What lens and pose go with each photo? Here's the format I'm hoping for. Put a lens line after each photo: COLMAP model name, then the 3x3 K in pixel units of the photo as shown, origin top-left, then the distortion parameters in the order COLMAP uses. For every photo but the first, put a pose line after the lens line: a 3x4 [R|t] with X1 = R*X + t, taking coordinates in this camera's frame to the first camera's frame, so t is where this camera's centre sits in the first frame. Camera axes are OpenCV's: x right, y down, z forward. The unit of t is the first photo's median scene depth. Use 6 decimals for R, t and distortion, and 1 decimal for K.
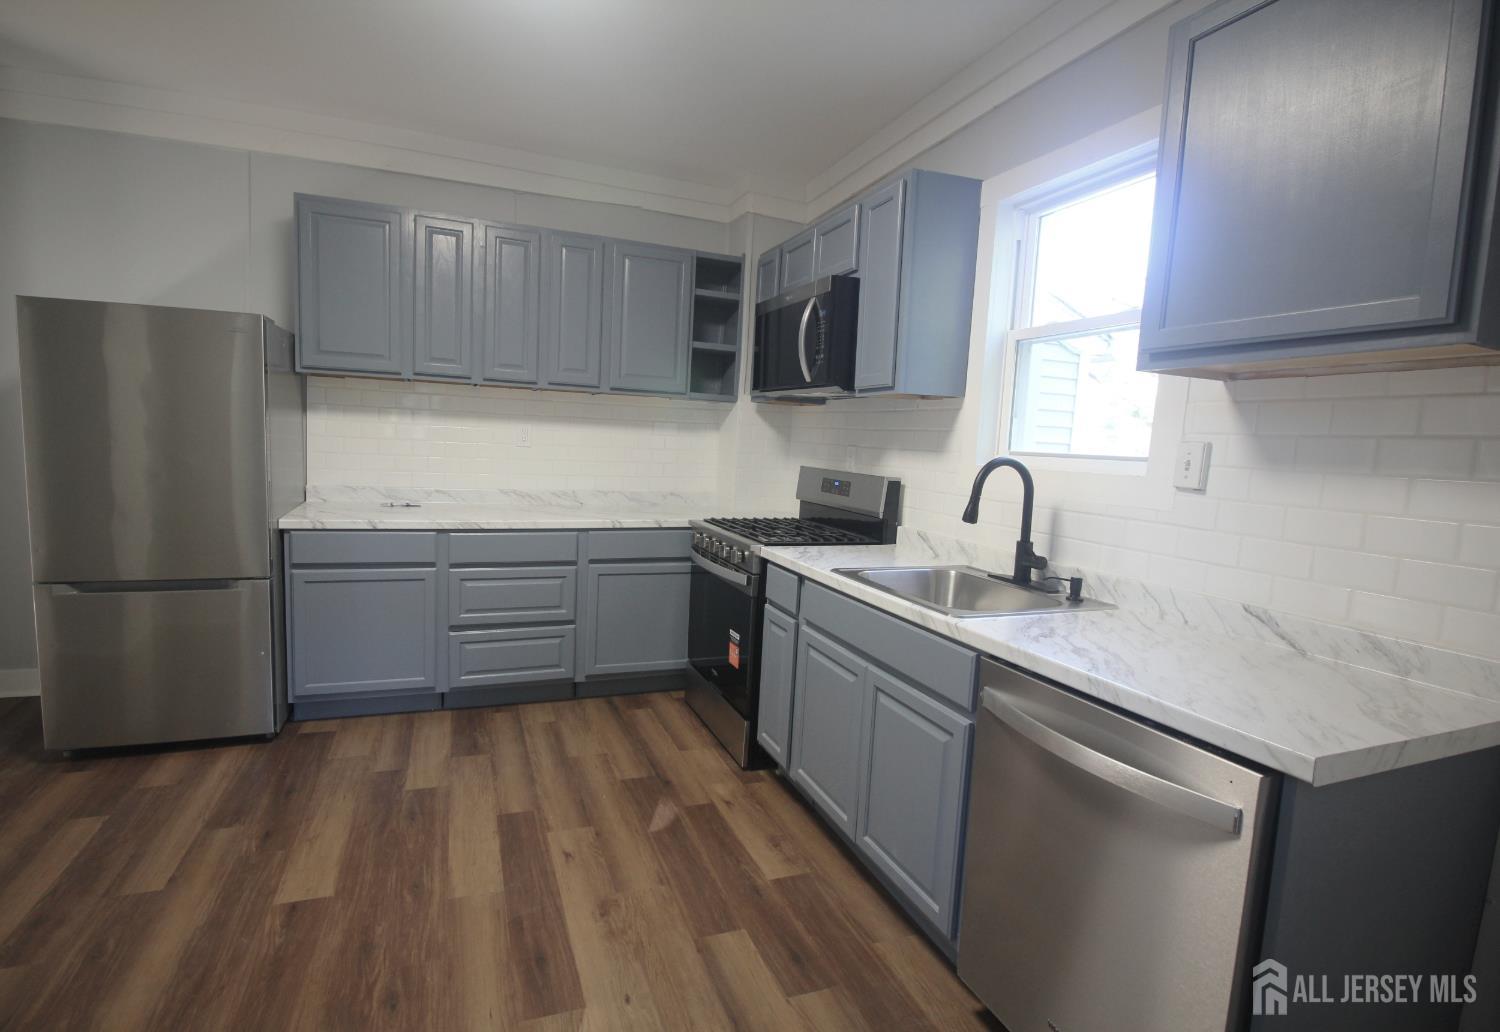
lens RADIAL K [[767.1, 0, 744.8], [0, 767.1, 520.6], [0, 0, 1]] dist [0.001731, 0.000052]
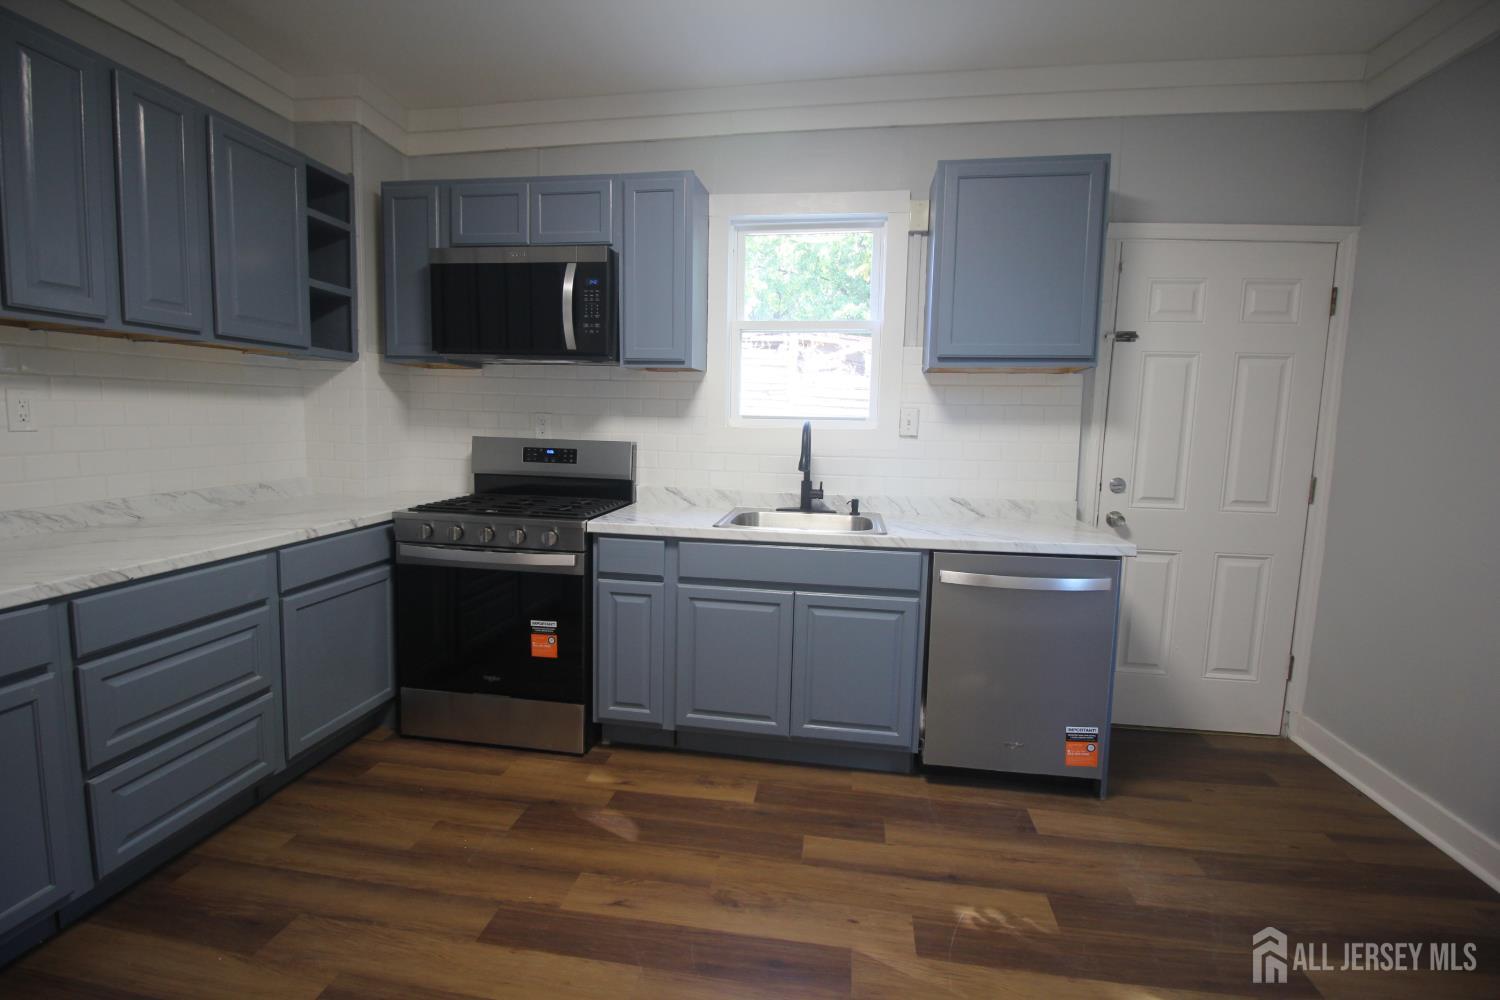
lens RADIAL K [[711.7, 0, 750.0], [0, 711.7, 500.0], [0, 0, 1]] dist [0.001067, -0.012475]
pose [[0.453319, -0.134766, 0.881102, -0.657370], [0.094675, 0.990192, 0.102743, -0.064449], [-0.886306, 0.036843, 0.461632, 0.397294]]
